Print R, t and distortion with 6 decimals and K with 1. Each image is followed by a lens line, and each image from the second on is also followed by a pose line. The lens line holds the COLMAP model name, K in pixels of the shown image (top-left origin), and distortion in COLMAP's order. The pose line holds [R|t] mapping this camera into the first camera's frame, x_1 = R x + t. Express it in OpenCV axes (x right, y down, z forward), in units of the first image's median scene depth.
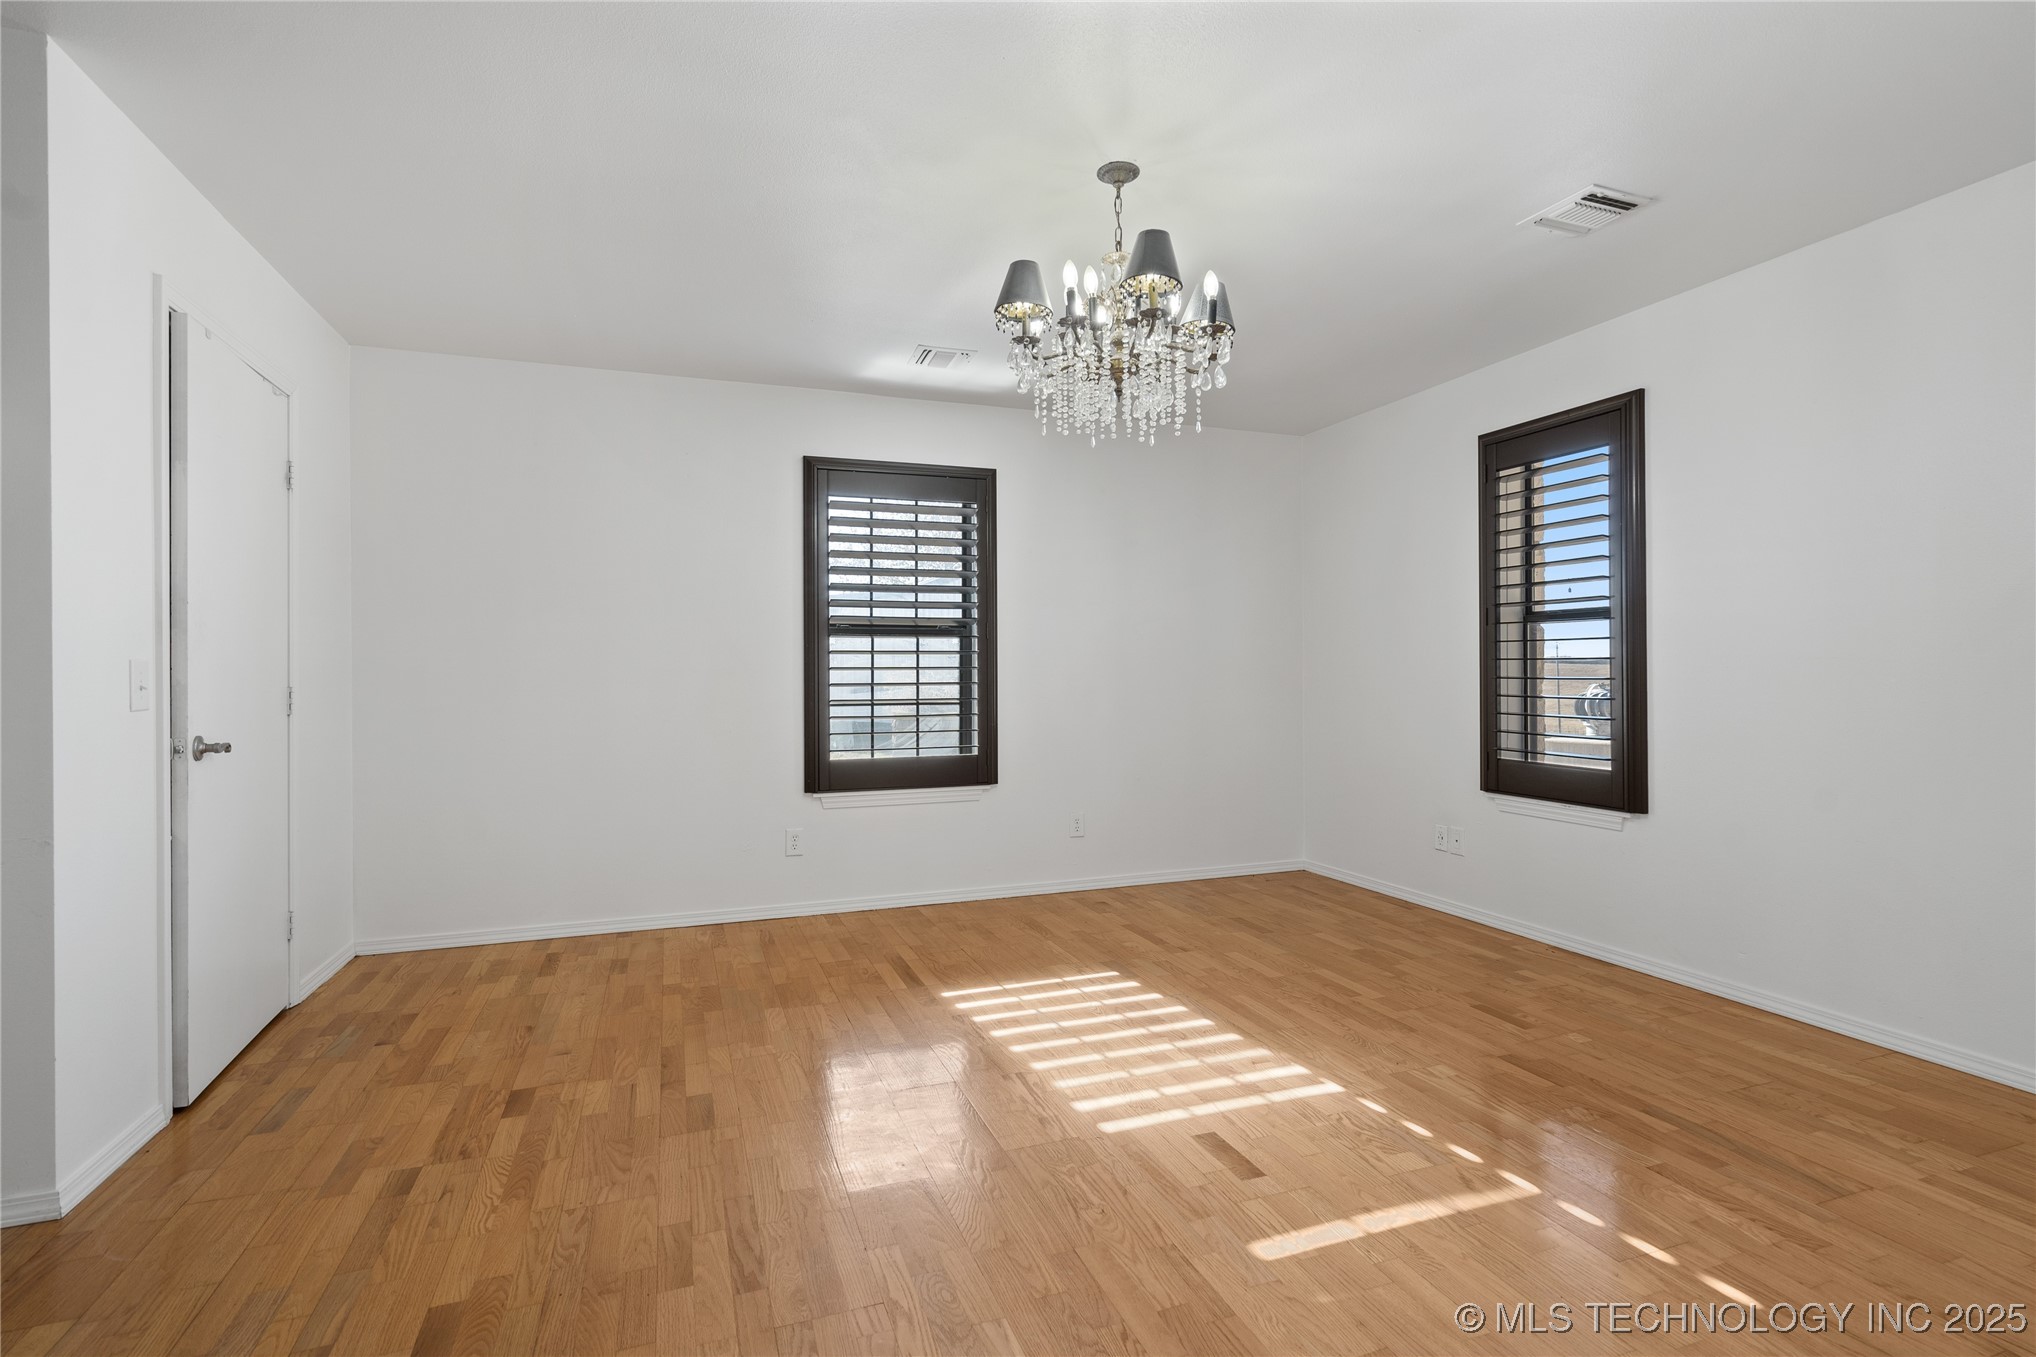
lens RADIAL K [[943.0, 0, 1012.9], [0, 943.0, 665.6], [0, 0, 1]] dist [-0.001029, 0.000080]
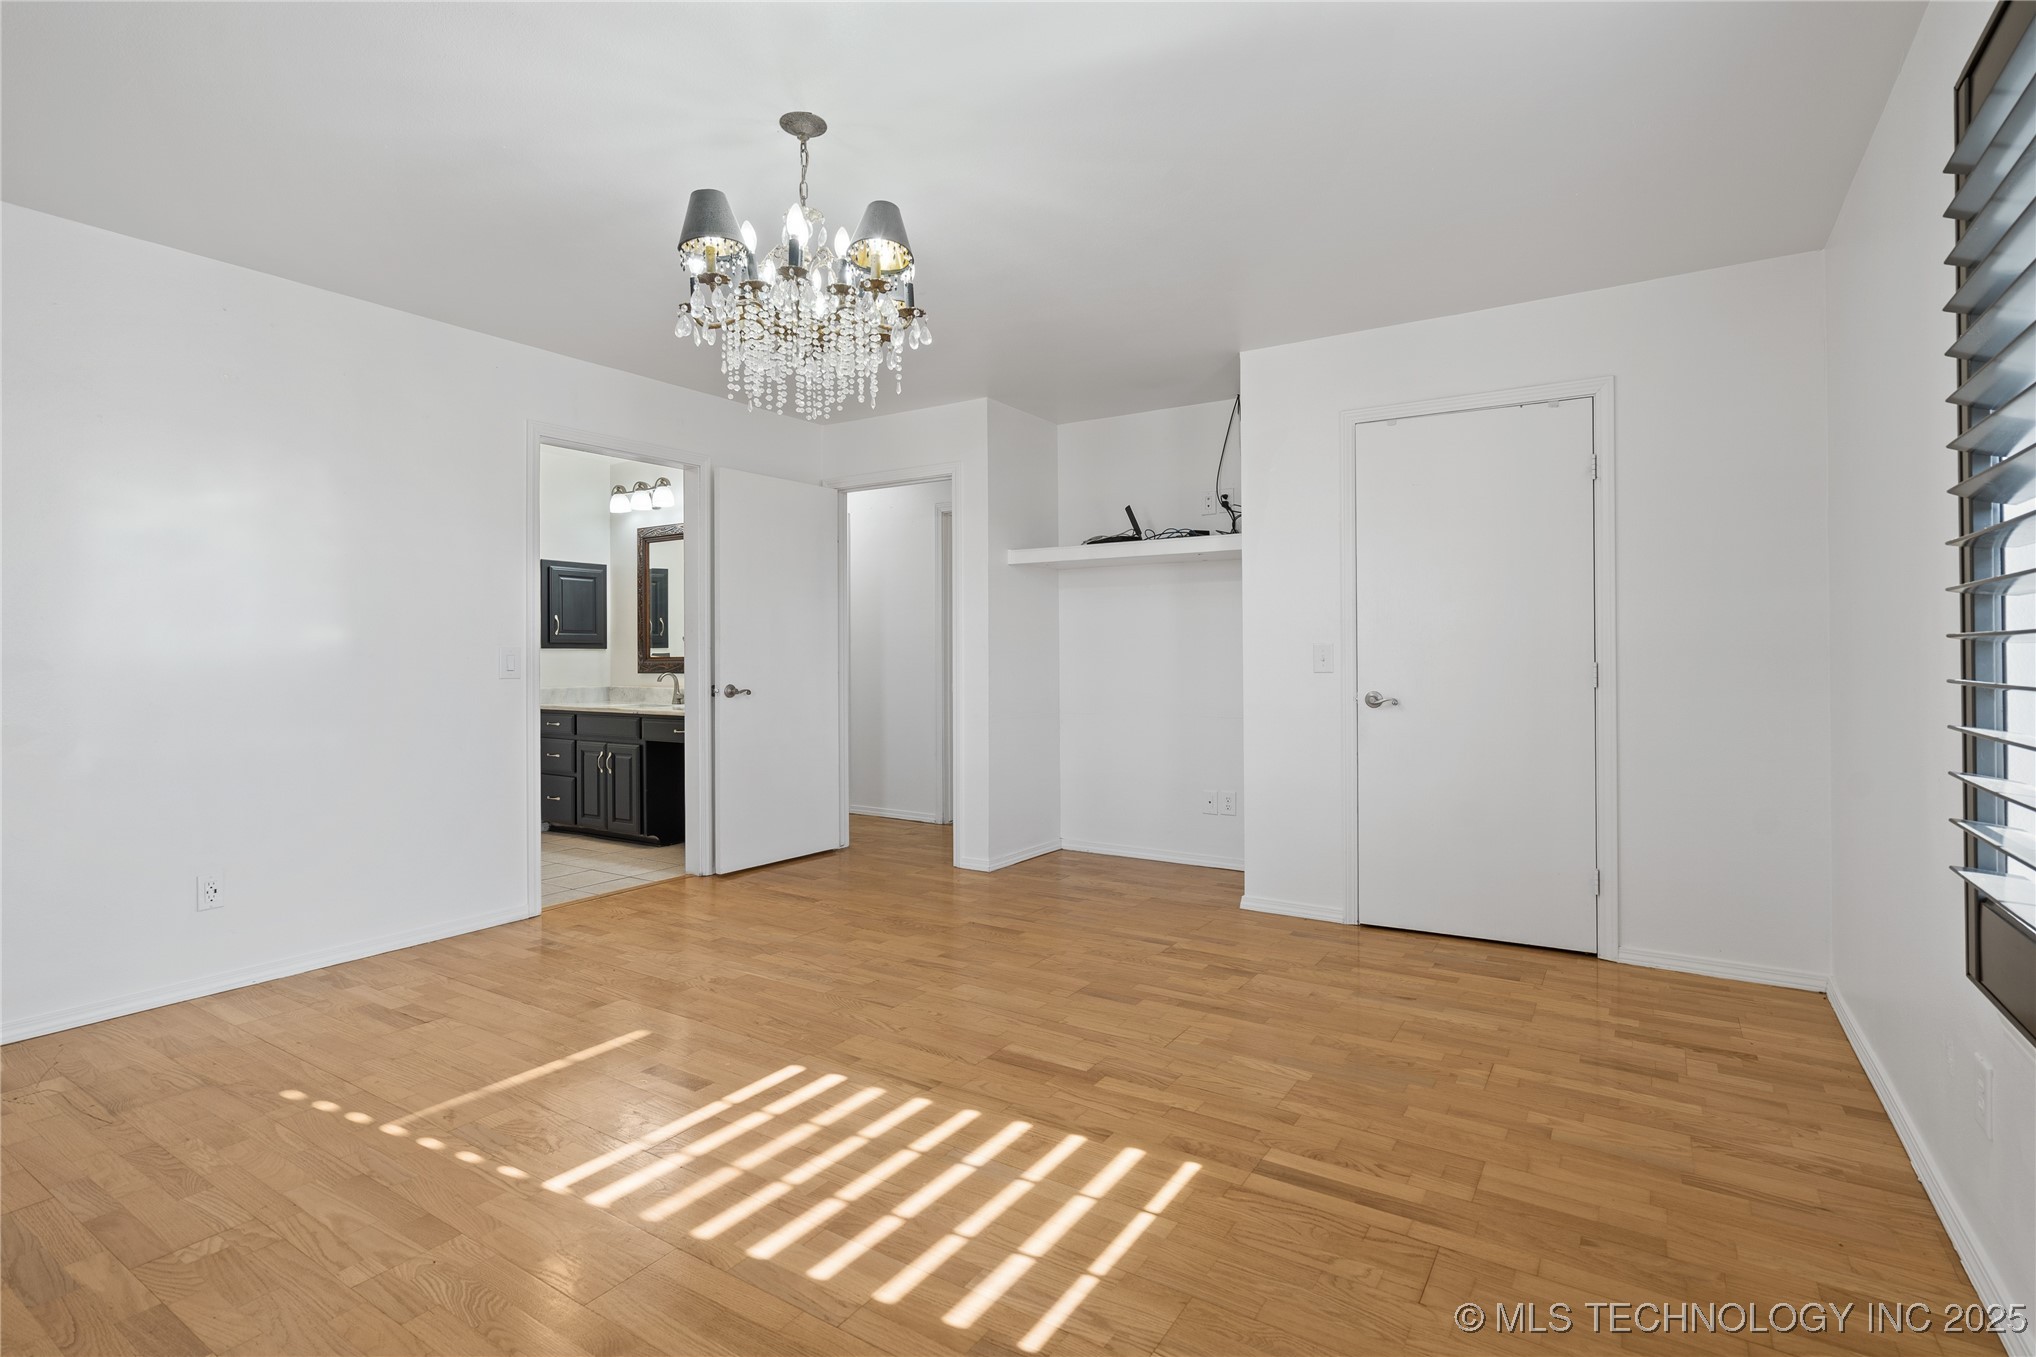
lens RADIAL K [[943.0, 0, 1012.9], [0, 943.0, 665.6], [0, 0, 1]] dist [-0.001029, 0.000080]
pose [[-0.788816, 0.016417, -0.614411, 0.469239], [0.012200, 0.999864, 0.011054, 0.017078], [0.614509, 0.001224, -0.788909, 1.684443]]
